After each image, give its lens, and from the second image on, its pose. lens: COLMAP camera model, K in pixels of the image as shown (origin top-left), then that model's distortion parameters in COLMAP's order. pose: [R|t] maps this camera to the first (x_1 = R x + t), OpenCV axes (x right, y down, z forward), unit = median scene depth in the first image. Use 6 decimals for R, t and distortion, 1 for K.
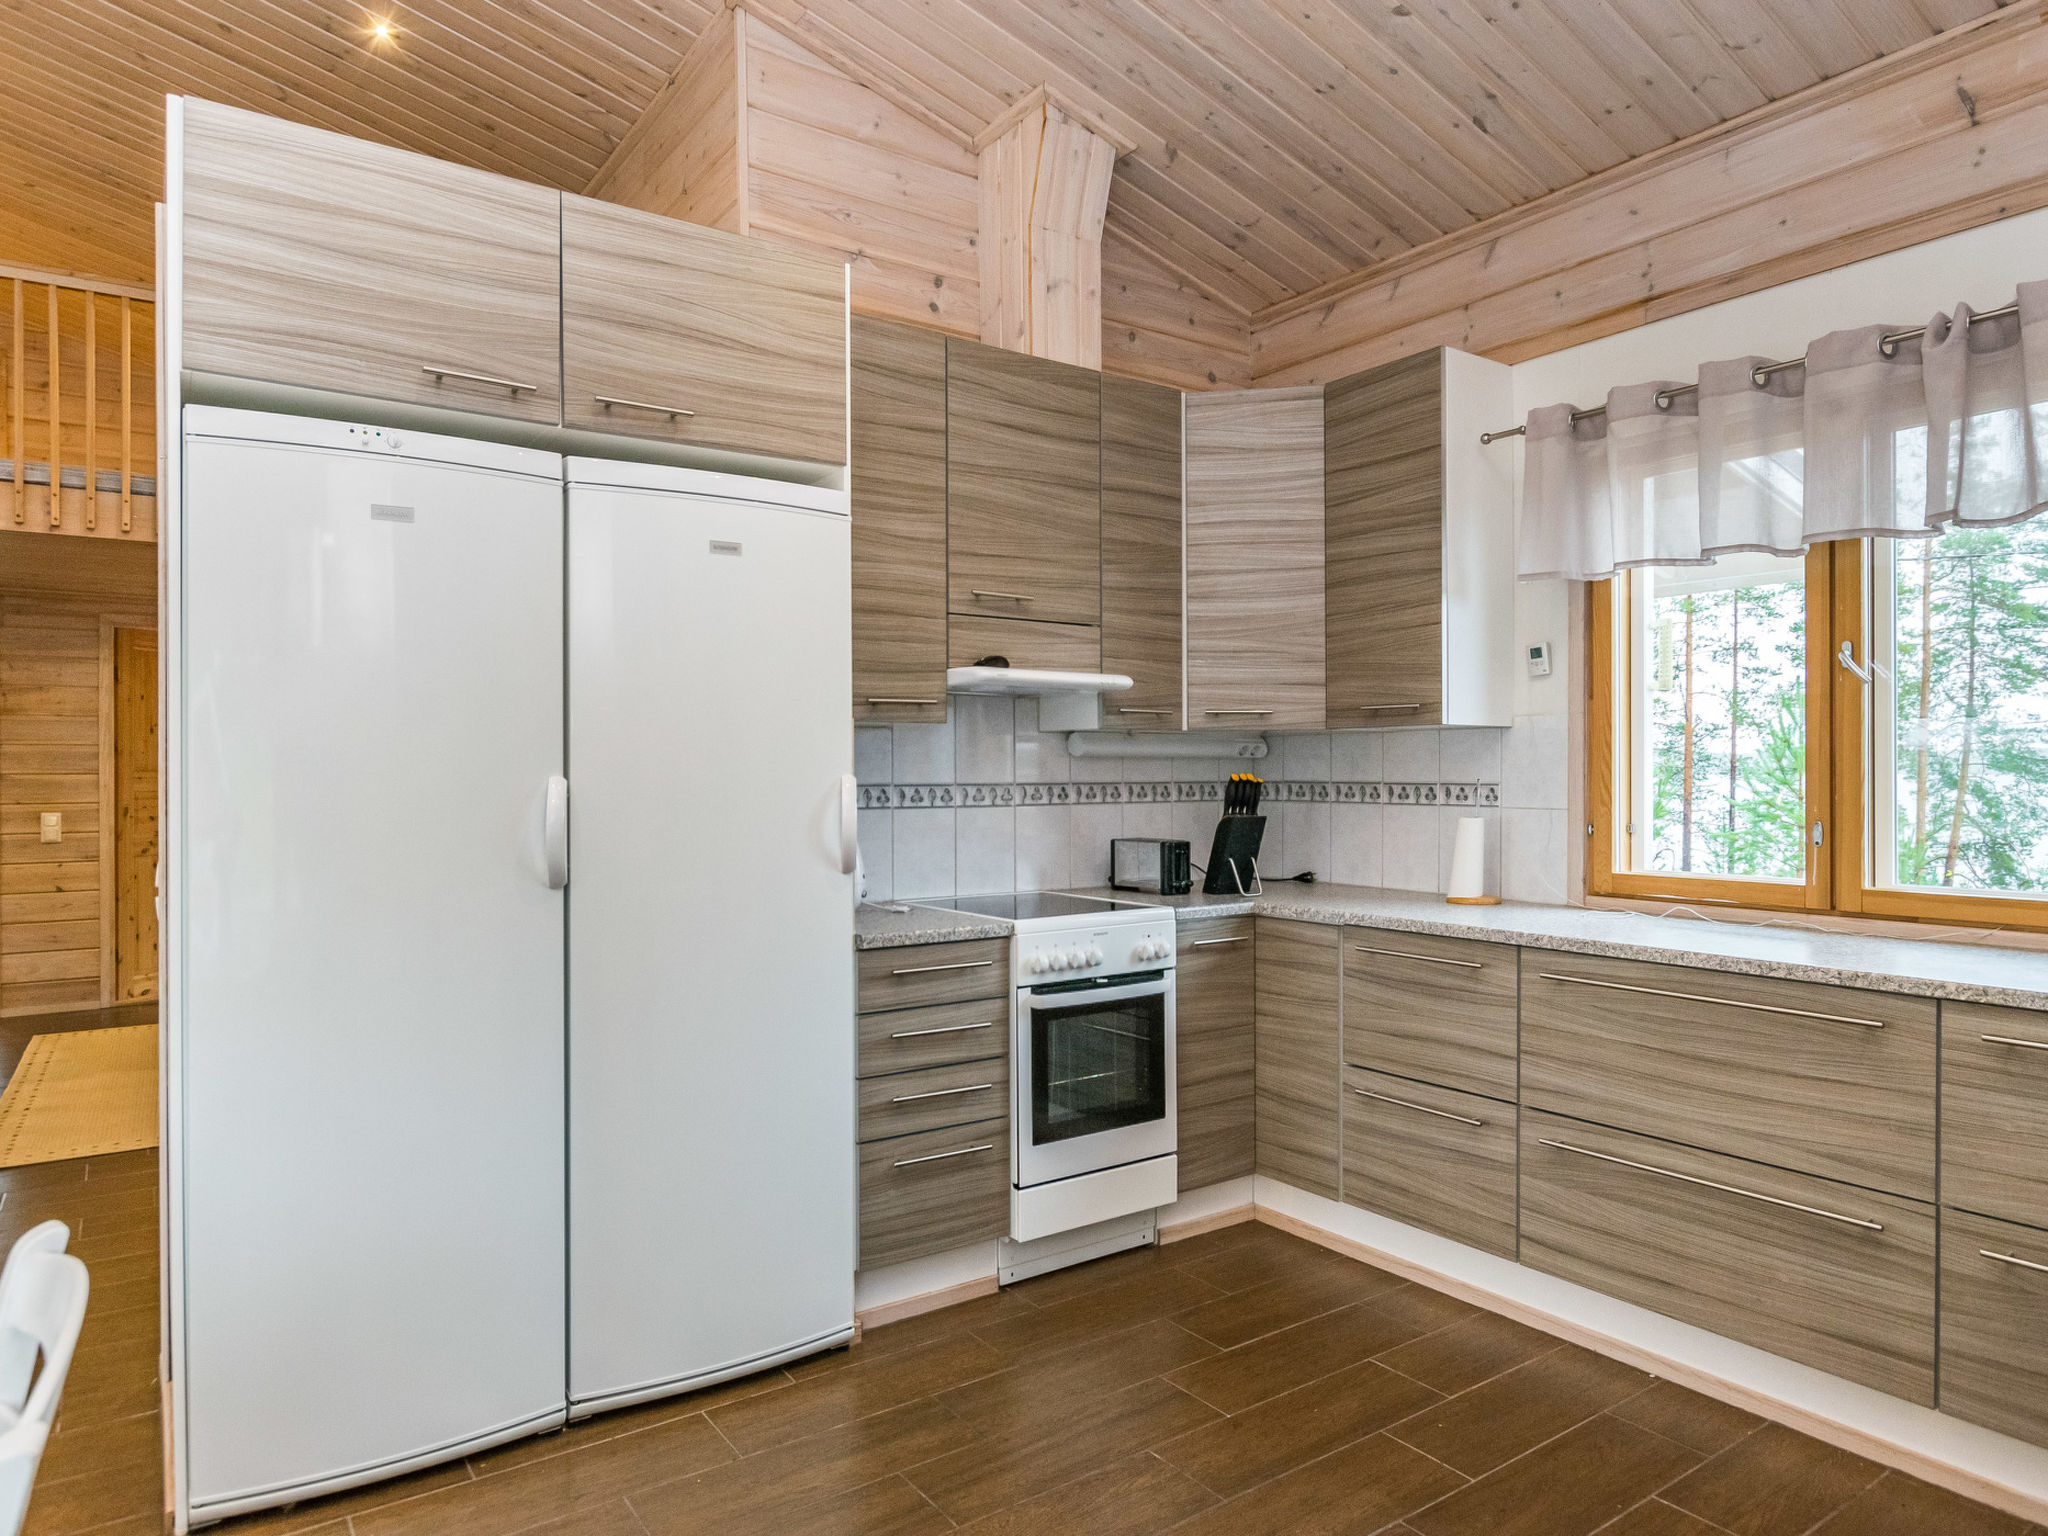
lens RADIAL K [[1245.6, 0, 1028.6], [0, 1245.6, 775.3], [0, 0, 1]] dist [-0.004500, 0.001234]
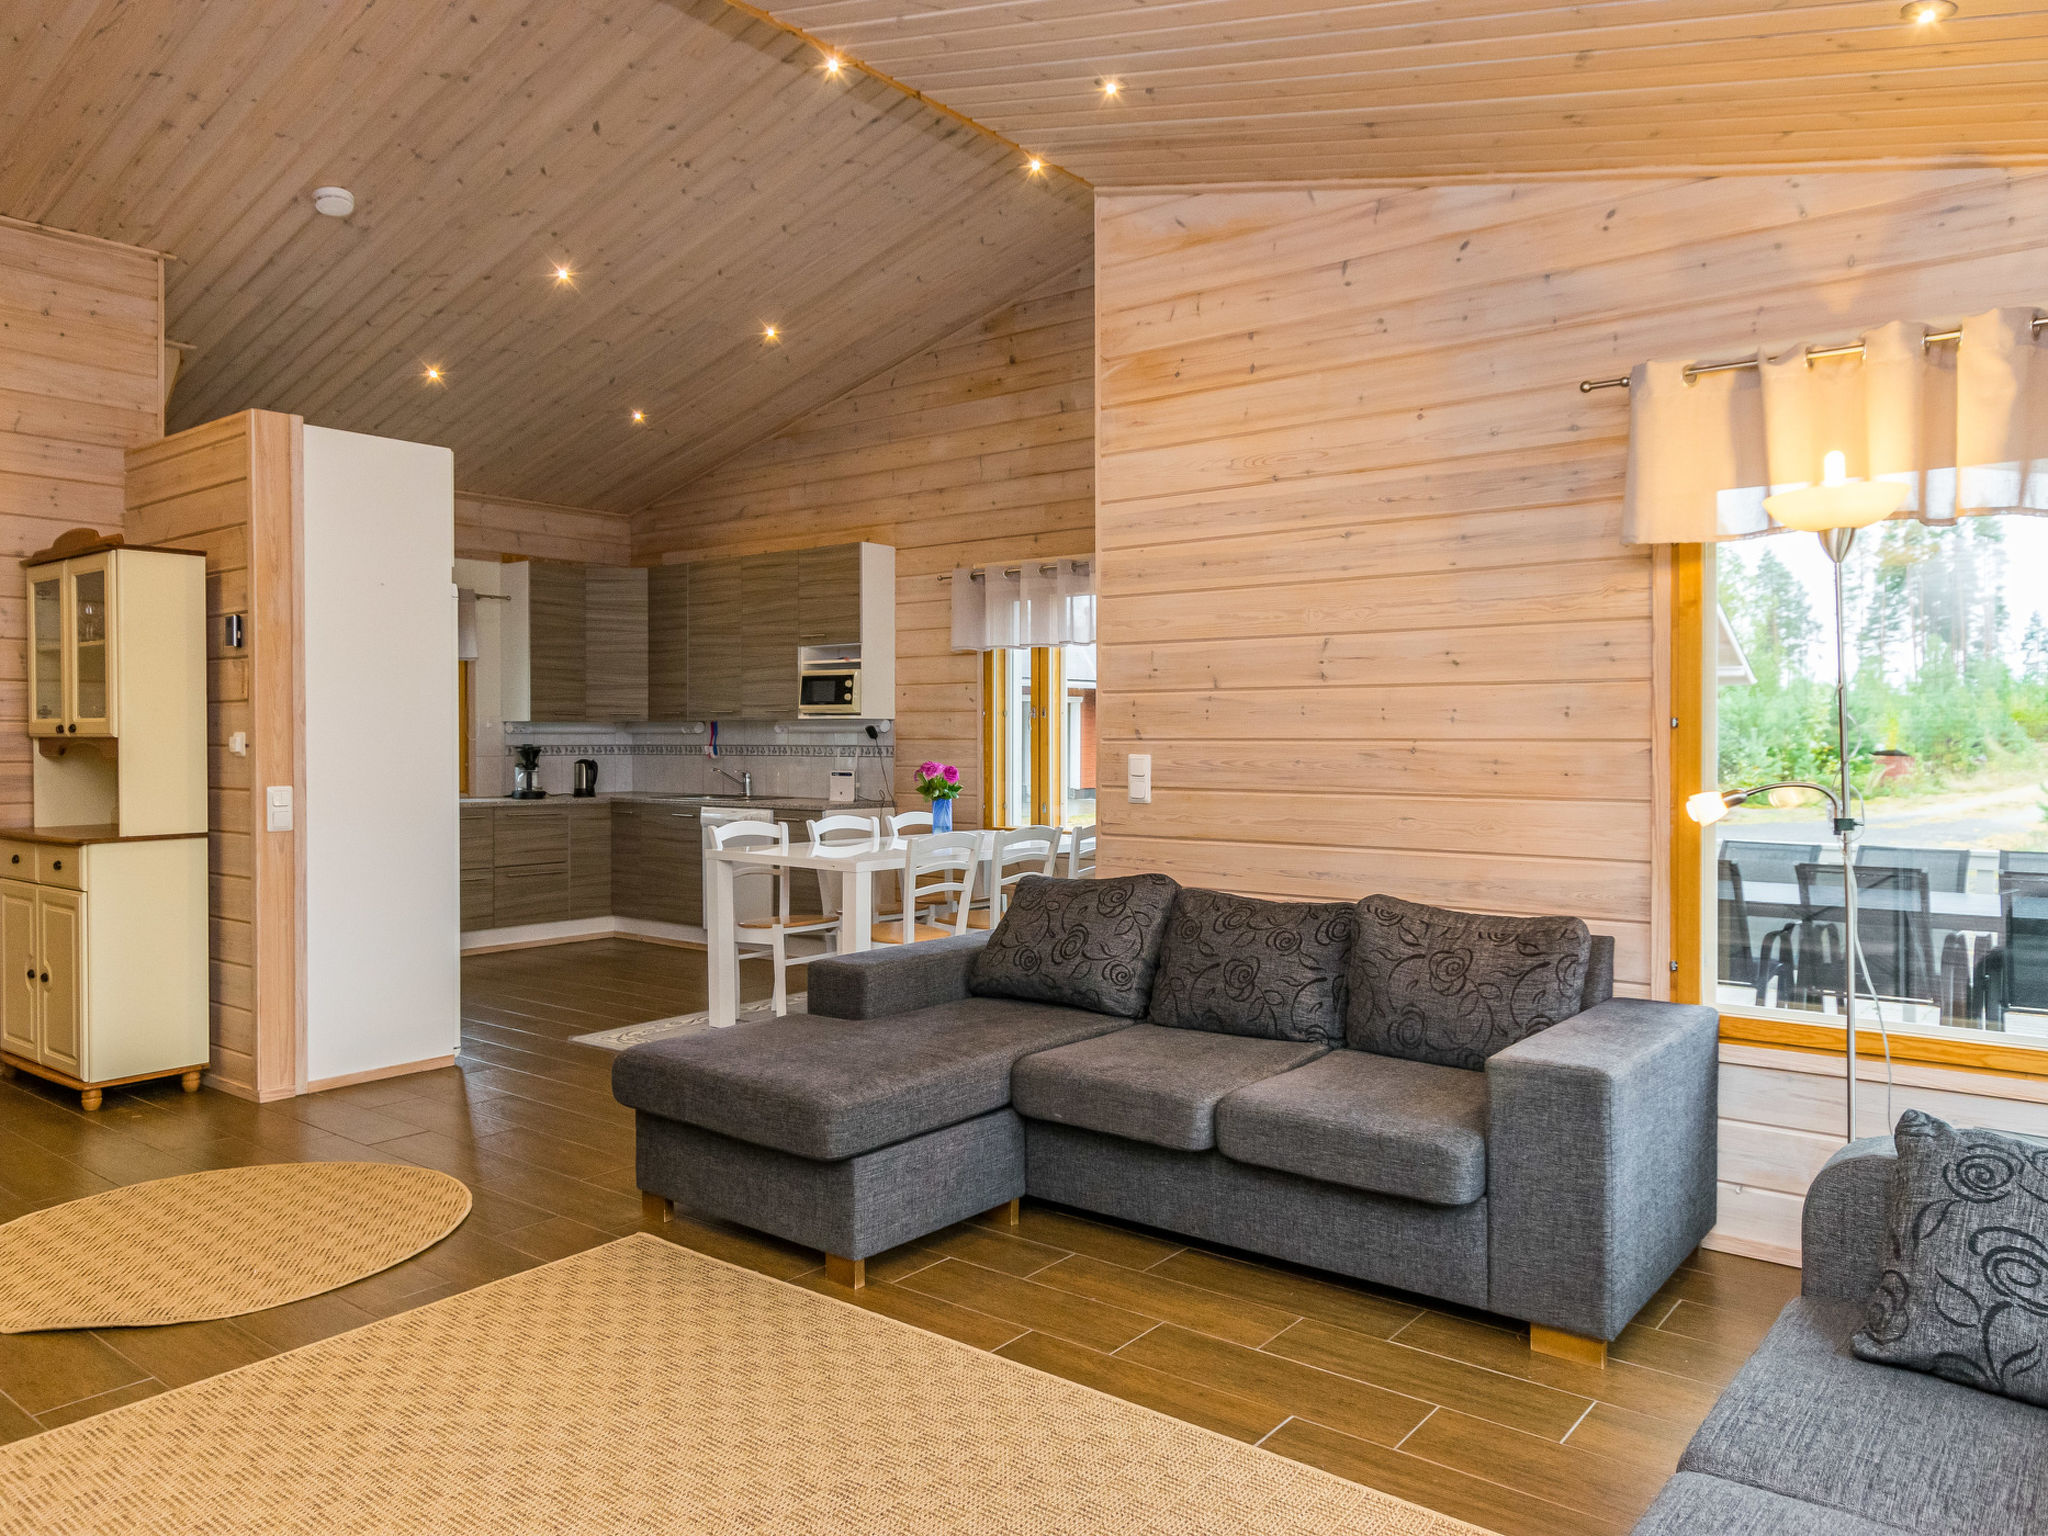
lens RADIAL K [[1411.6, 0, 1022.1], [0, 1411.6, 755.9], [0, 0, 1]] dist [0.028735, 0.002655]
pose [[-0.275353, -0.009303, 0.961298, -3.142582], [-0.003497, 0.999956, 0.008676, 0.001402], [-0.961337, -0.000973, -0.275373, 0.627558]]
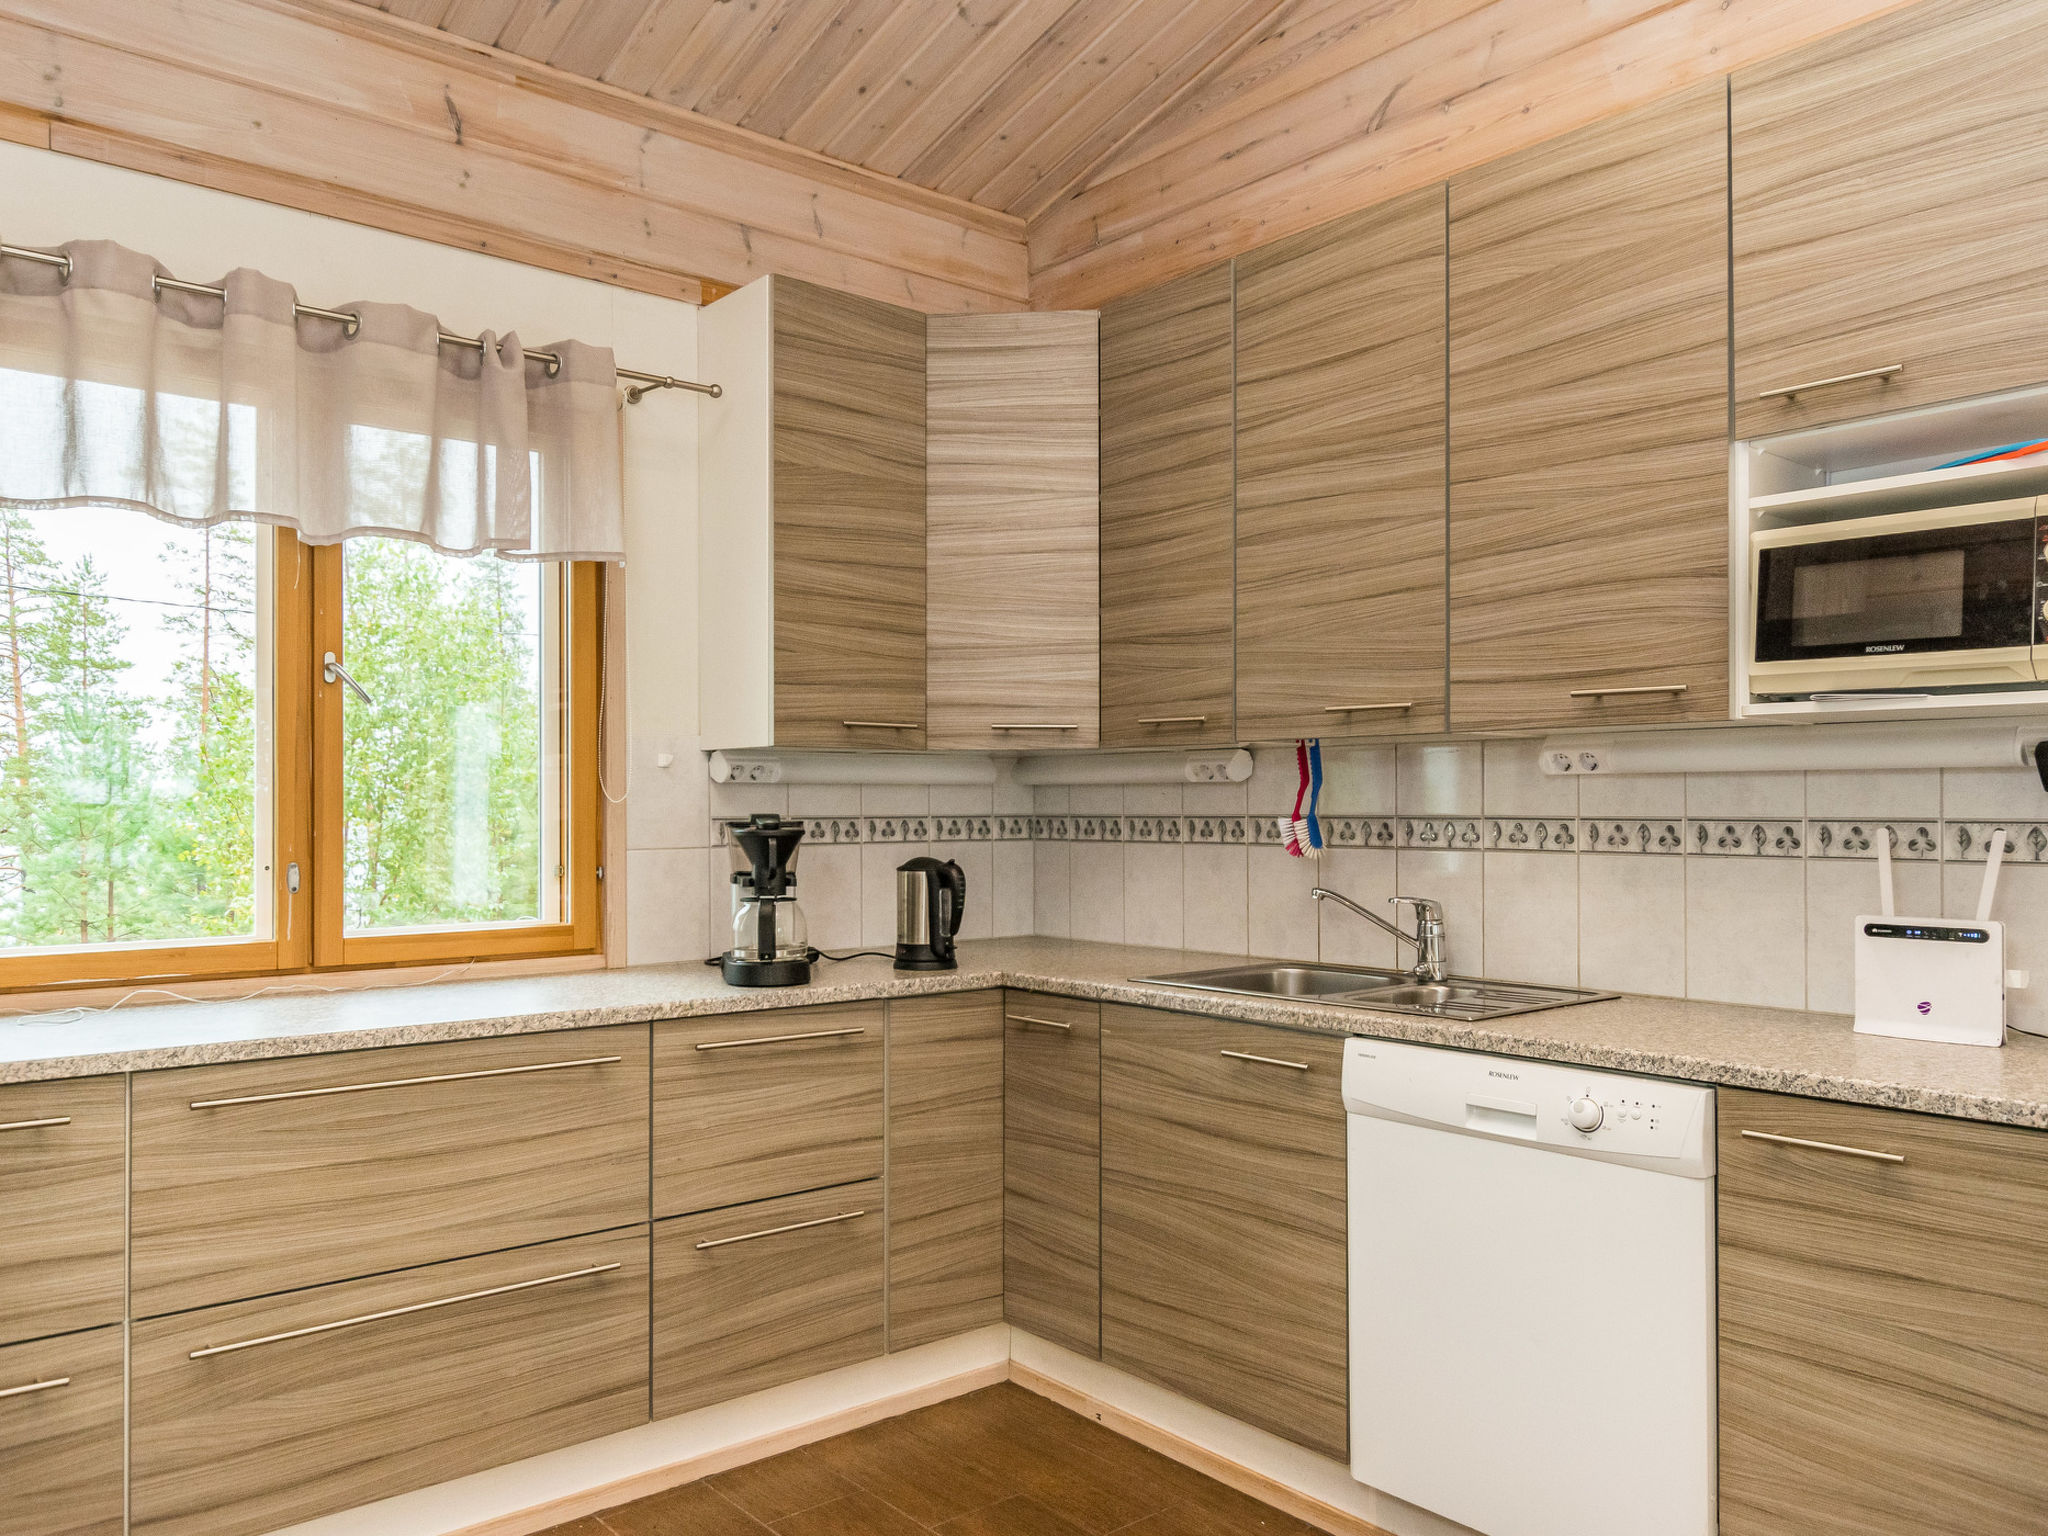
lens RADIAL K [[1530.8, 0, 1037.7], [0, 1530.8, 775.4], [0, 0, 1]] dist [0.003307, -0.004445]
pose [[-0.088881, 0.019642, 0.995849, -0.534074], [0.000500, 0.999806, -0.019675, -0.001063], [-0.996042, -0.001251, -0.088873, 0.733679]]
